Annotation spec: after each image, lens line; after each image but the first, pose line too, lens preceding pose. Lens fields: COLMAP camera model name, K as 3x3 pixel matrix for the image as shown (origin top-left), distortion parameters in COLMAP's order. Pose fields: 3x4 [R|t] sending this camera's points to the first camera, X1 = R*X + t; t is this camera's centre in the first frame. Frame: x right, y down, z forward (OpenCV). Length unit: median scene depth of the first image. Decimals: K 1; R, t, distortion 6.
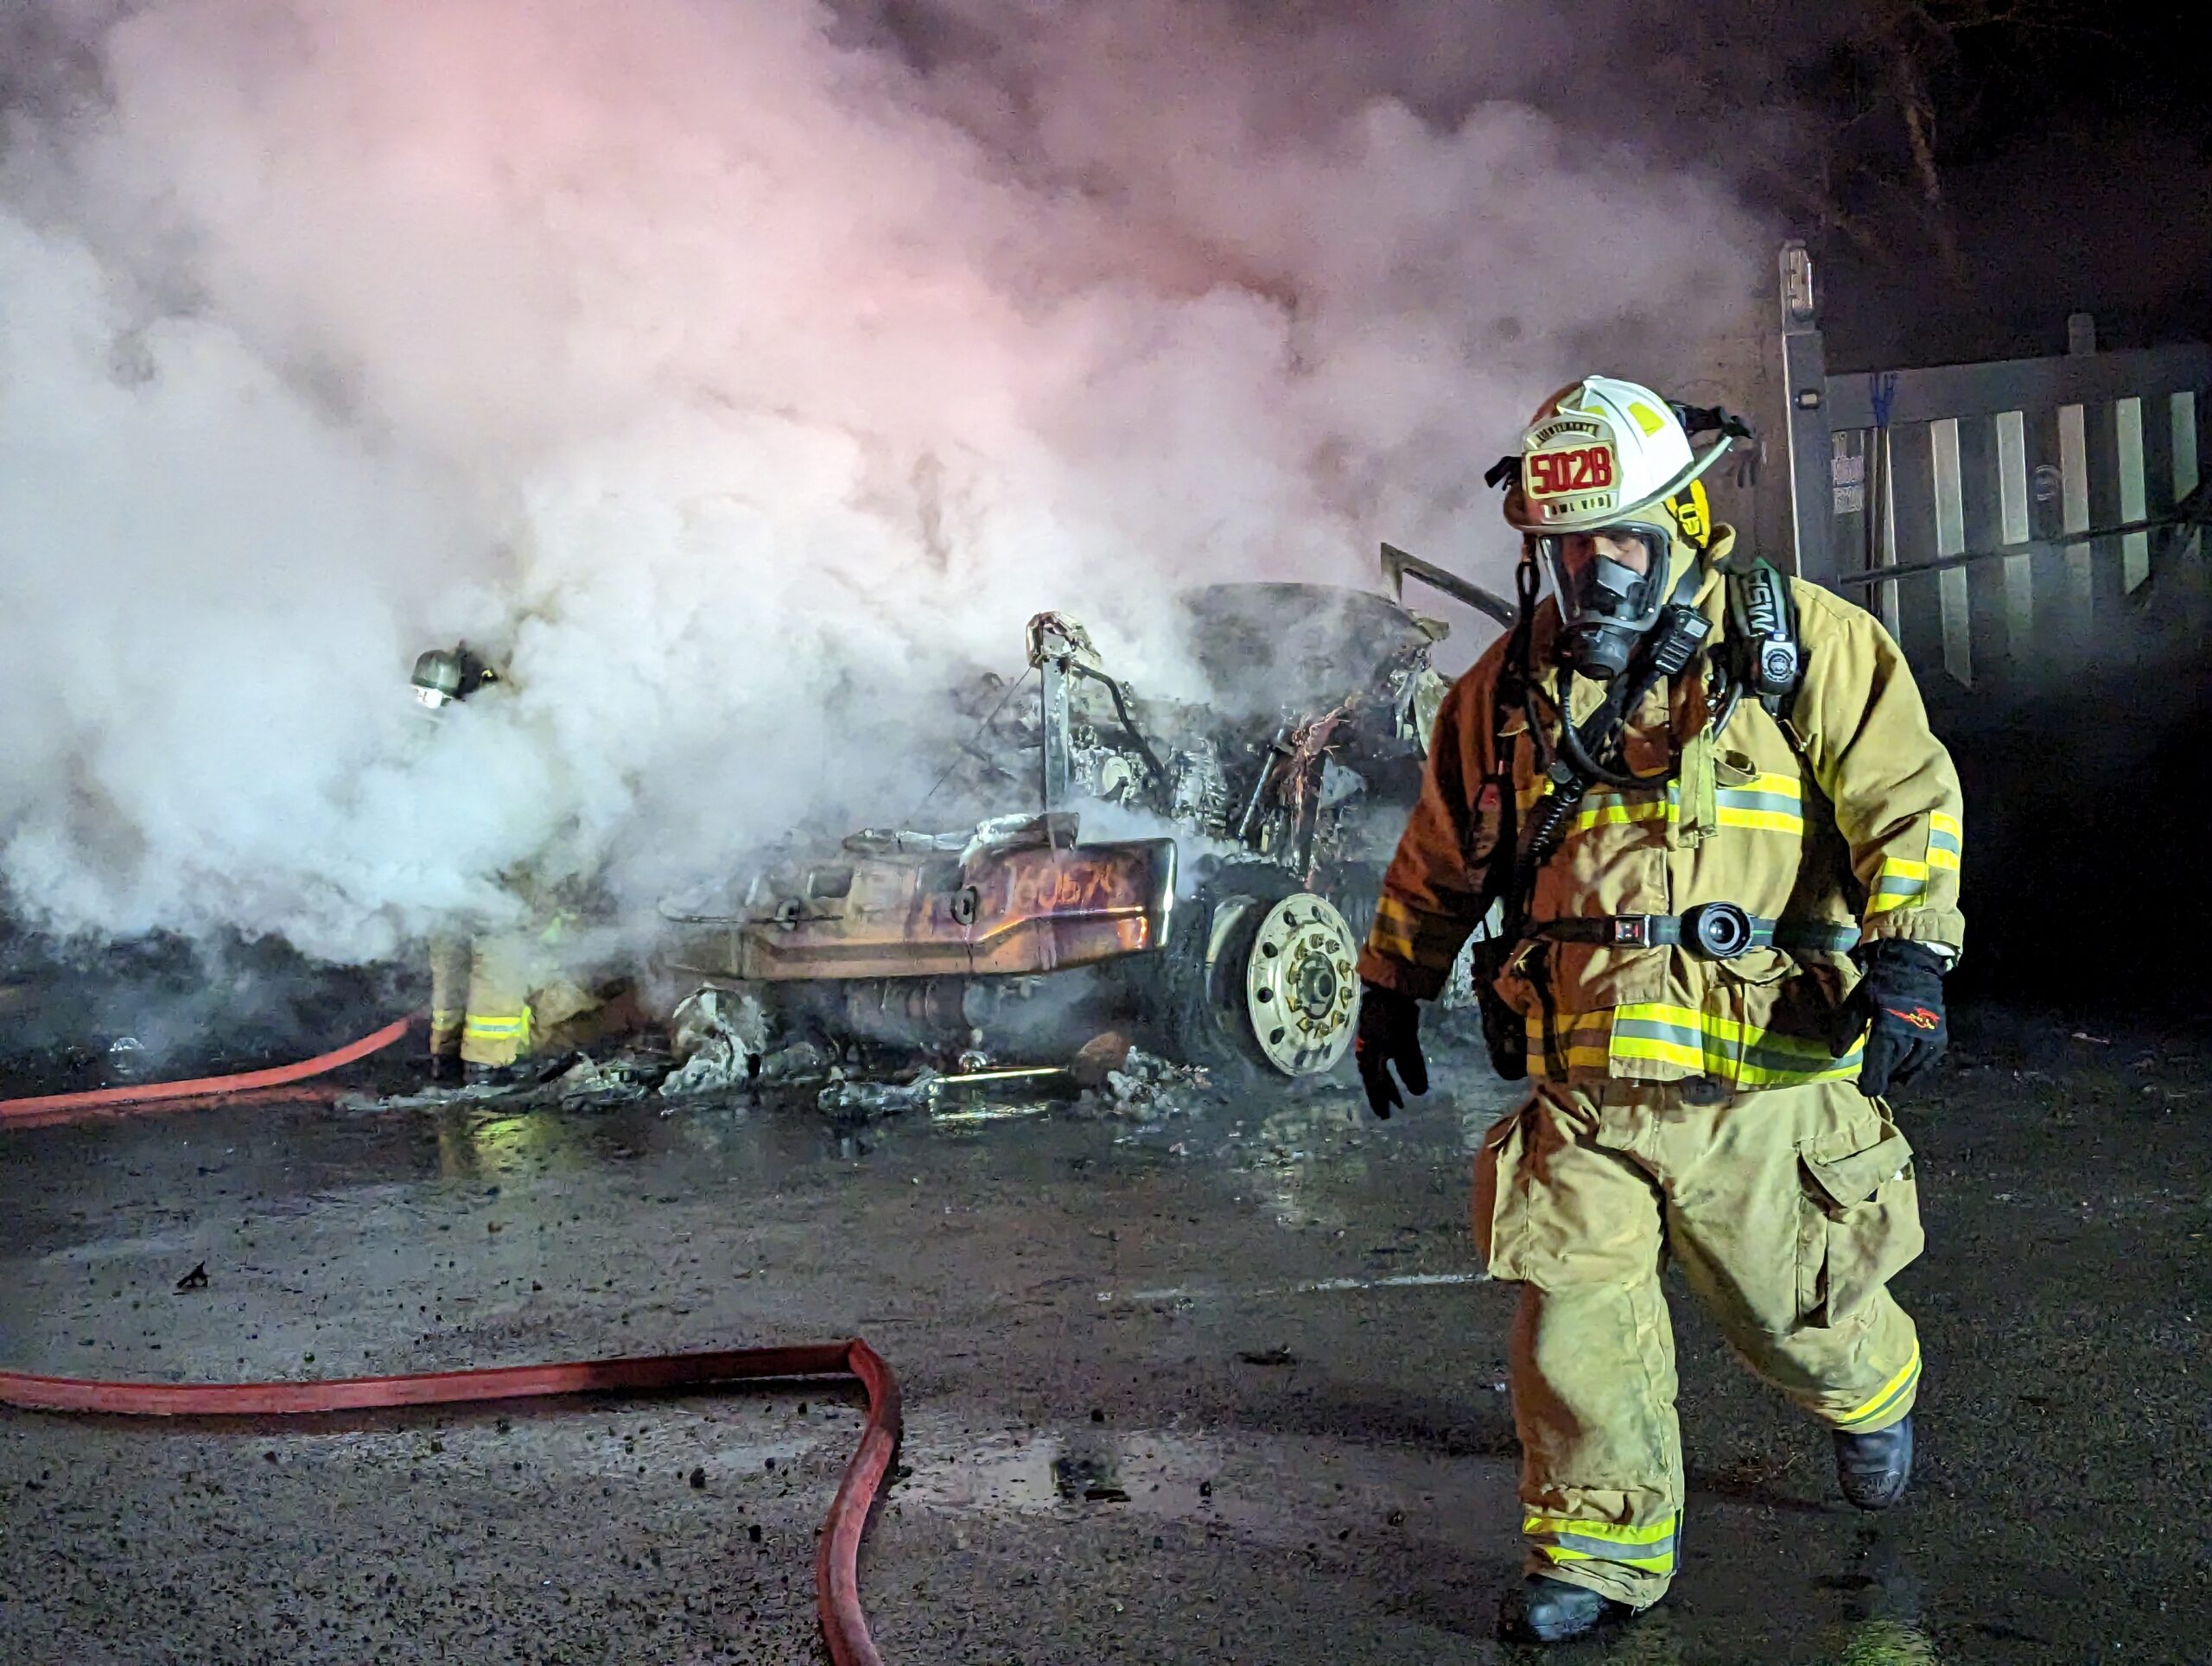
lens RADIAL K [[2833.7, 0, 1087.1], [0, 2833.7, 781.3], [0, 0, 1]] dist [0.038249, 0.000000]
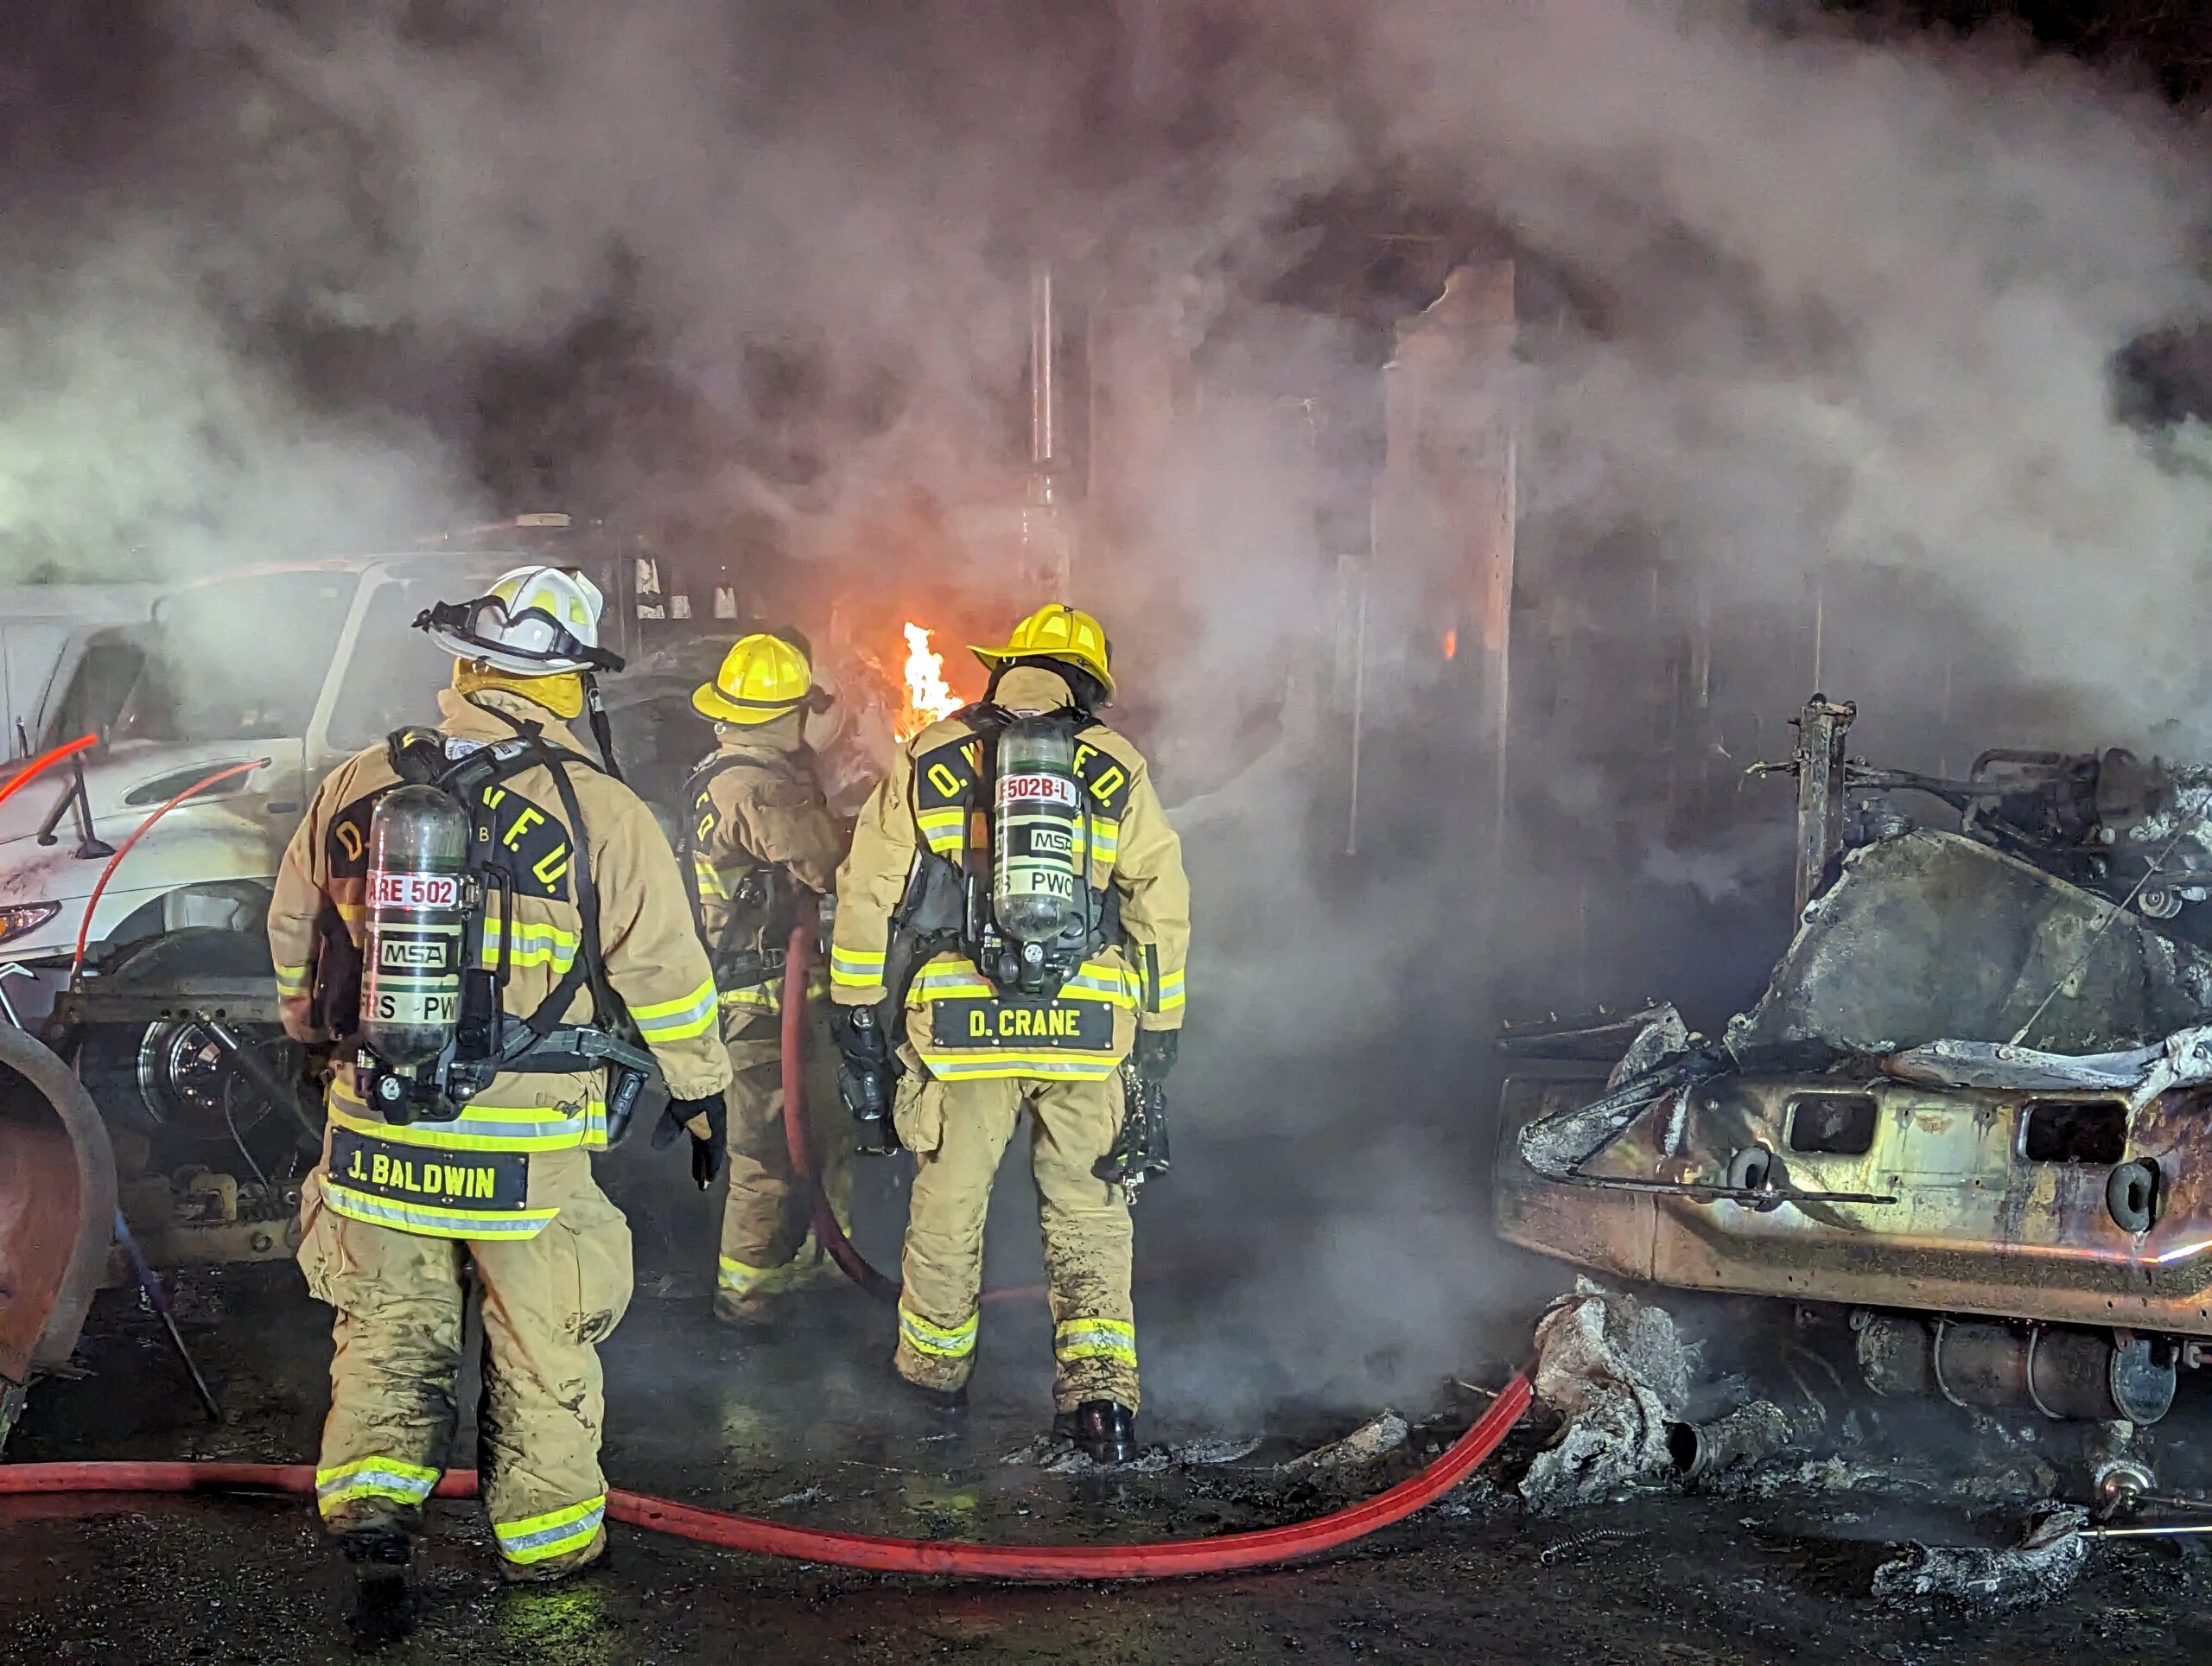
lens RADIAL K [[2833.7, 0, 1030.5], [0, 2833.7, 794.4], [0, 0, 1]] dist [0.038249, 0.000000]
pose [[0.969002, 0.014861, -0.246605, -0.108349], [-0.022616, 0.999334, -0.028643, -0.009336], [0.246016, 0.033333, 0.968693, 0.430994]]
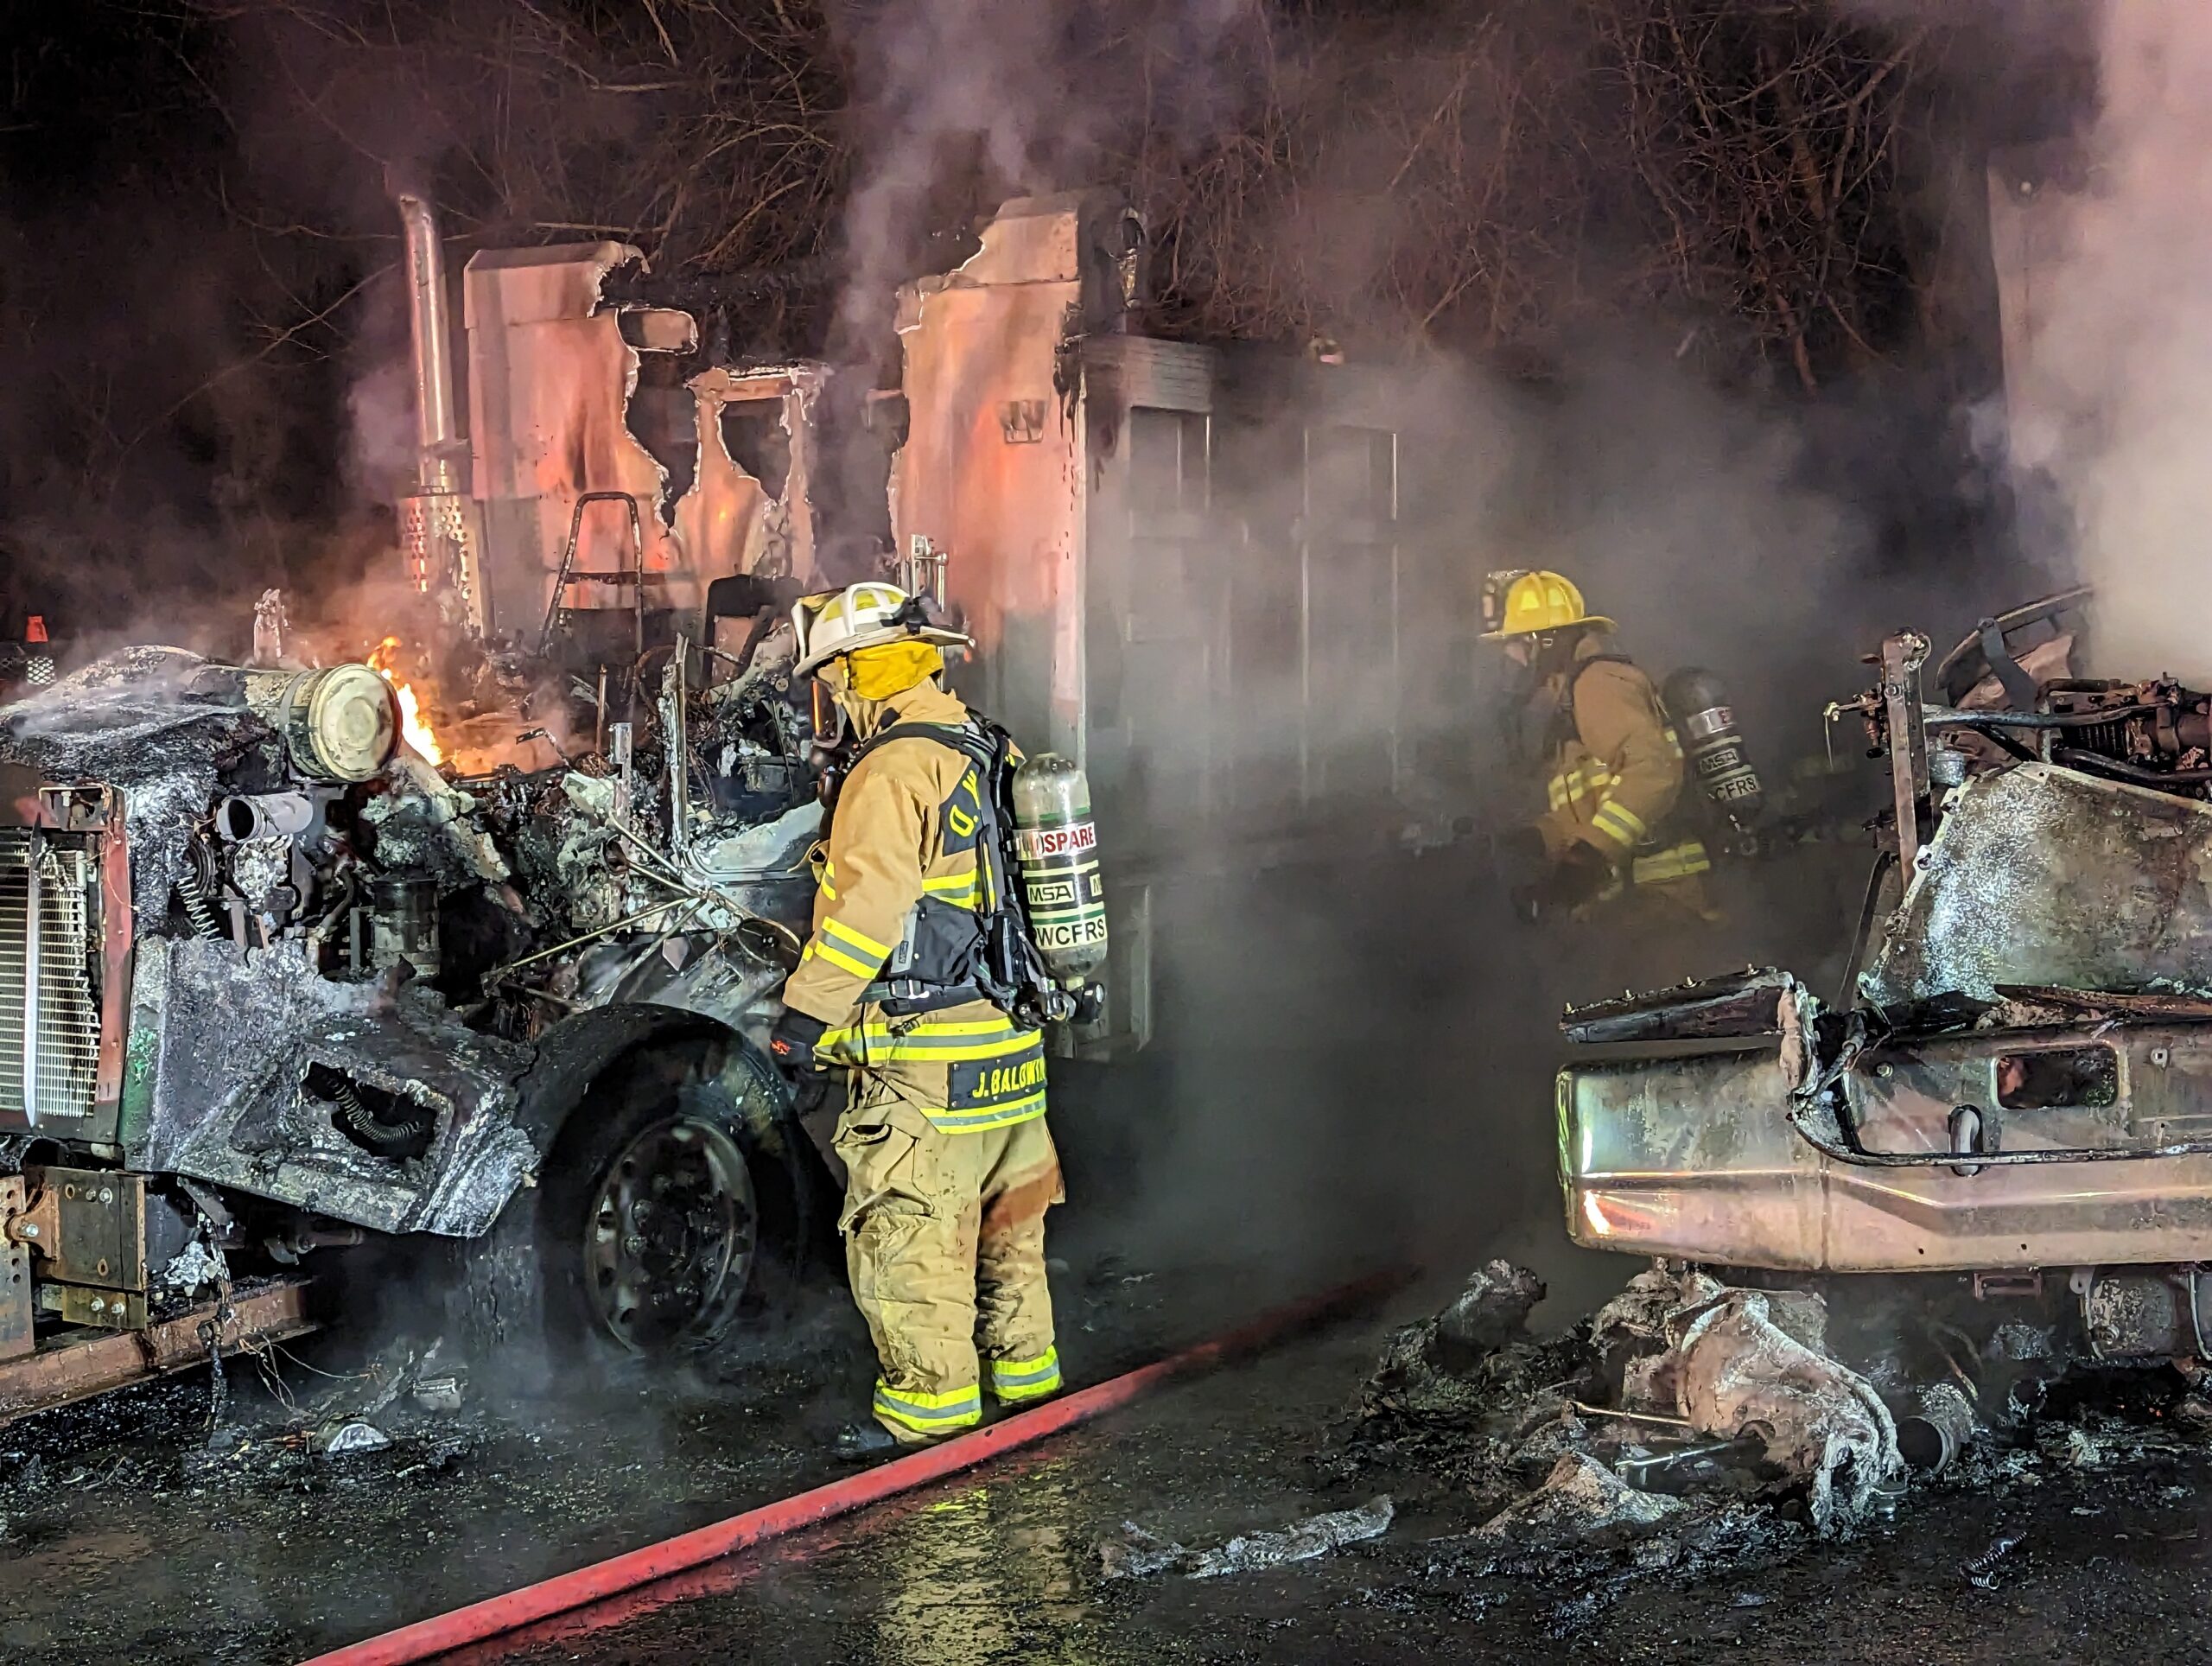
lens RADIAL K [[2833.7, 0, 931.8], [0, 2833.7, 865.0], [0, 0, 1]] dist [0.038249, 0.000000]
pose [[0.987227, -0.044091, 0.153100, -0.377005], [0.047120, 0.998758, -0.016212, -0.004203], [-0.152195, 0.023219, 0.988078, 0.527730]]
